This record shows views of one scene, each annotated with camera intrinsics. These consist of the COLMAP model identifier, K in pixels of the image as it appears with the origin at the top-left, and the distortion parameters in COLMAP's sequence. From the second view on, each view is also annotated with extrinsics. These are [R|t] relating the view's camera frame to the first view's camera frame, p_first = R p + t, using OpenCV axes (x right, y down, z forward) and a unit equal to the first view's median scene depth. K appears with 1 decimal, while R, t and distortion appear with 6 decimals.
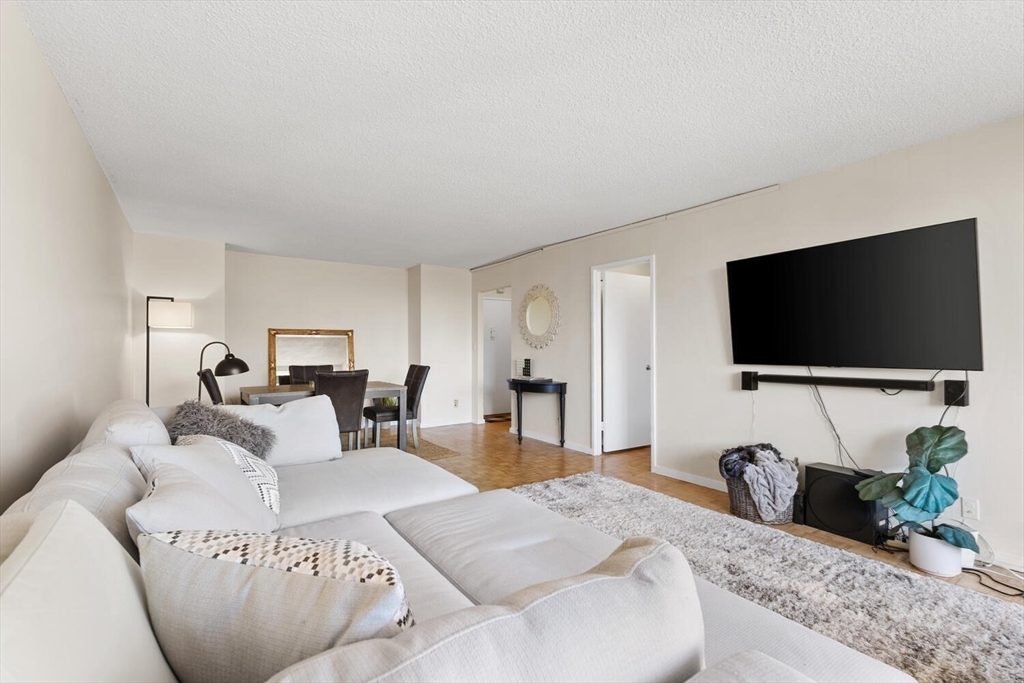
lens RADIAL K [[466.3, 0, 509.1], [0, 466.3, 344.1], [0, 0, 1]] dist [0.011569, -0.000478]
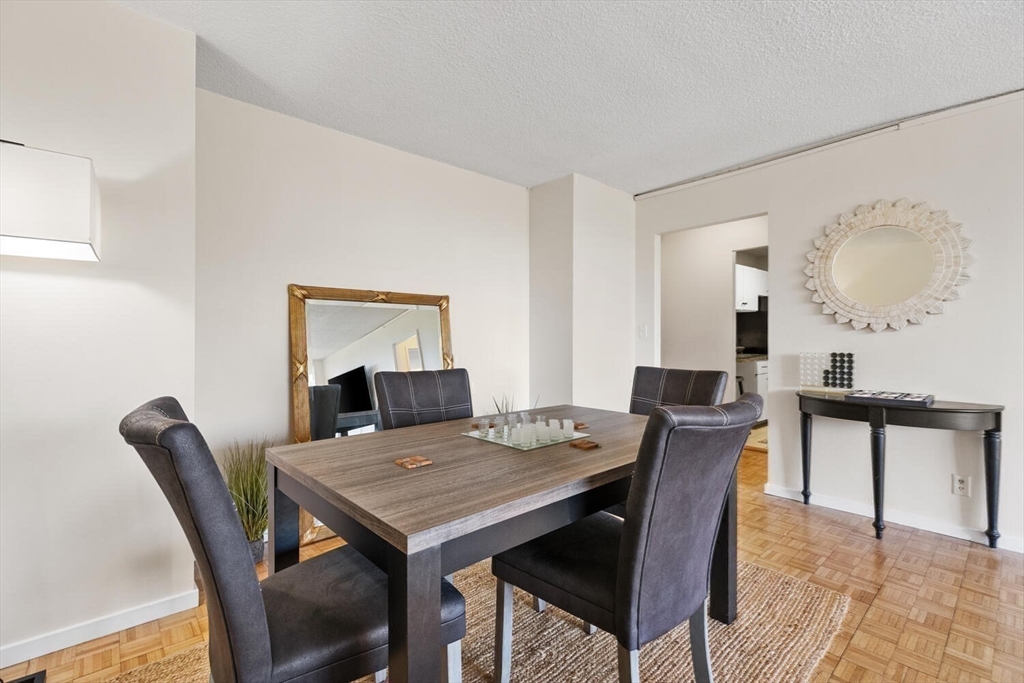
lens RADIAL K [[466.3, 0, 514.9], [0, 466.3, 334.8], [0, 0, 1]] dist [0.011569, -0.000478]
pose [[0.990890, 0.001551, 0.134666, -0.367494], [-0.001908, 0.999995, 0.002521, 0.011713], [-0.134661, -0.002755, 0.990888, 0.542972]]
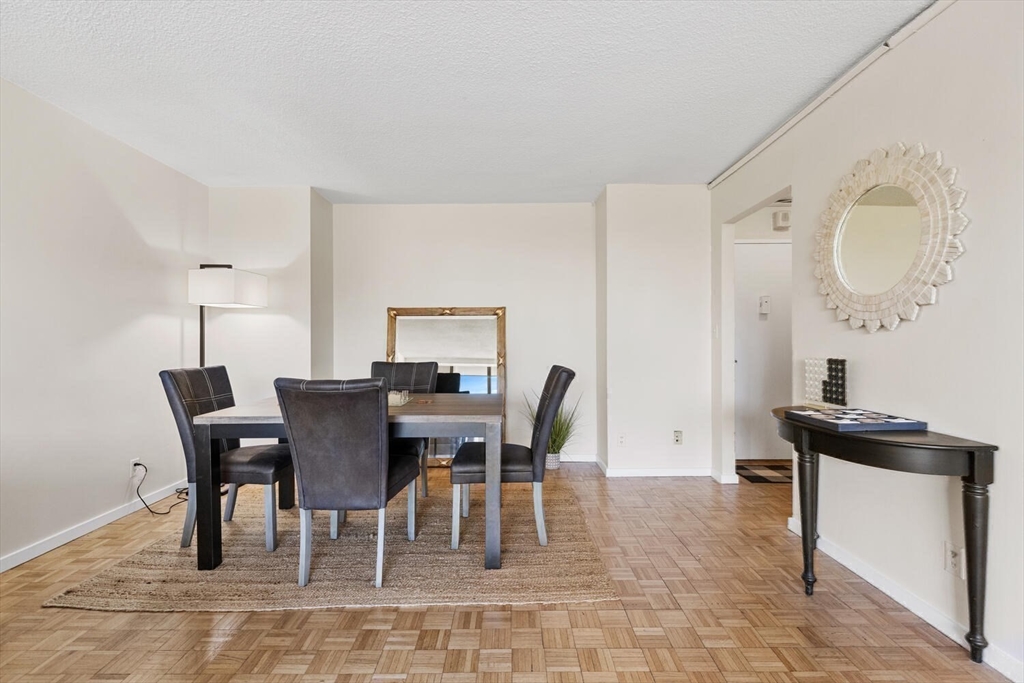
lens RADIAL K [[466.3, 0, 506.2], [0, 466.3, 338.5], [0, 0, 1]] dist [0.011569, -0.000478]
pose [[0.824126, -0.003551, -0.566396, 0.033622], [0.008952, 0.999937, 0.006757, 0.009778], [0.566336, -0.010639, 0.824106, 0.522306]]
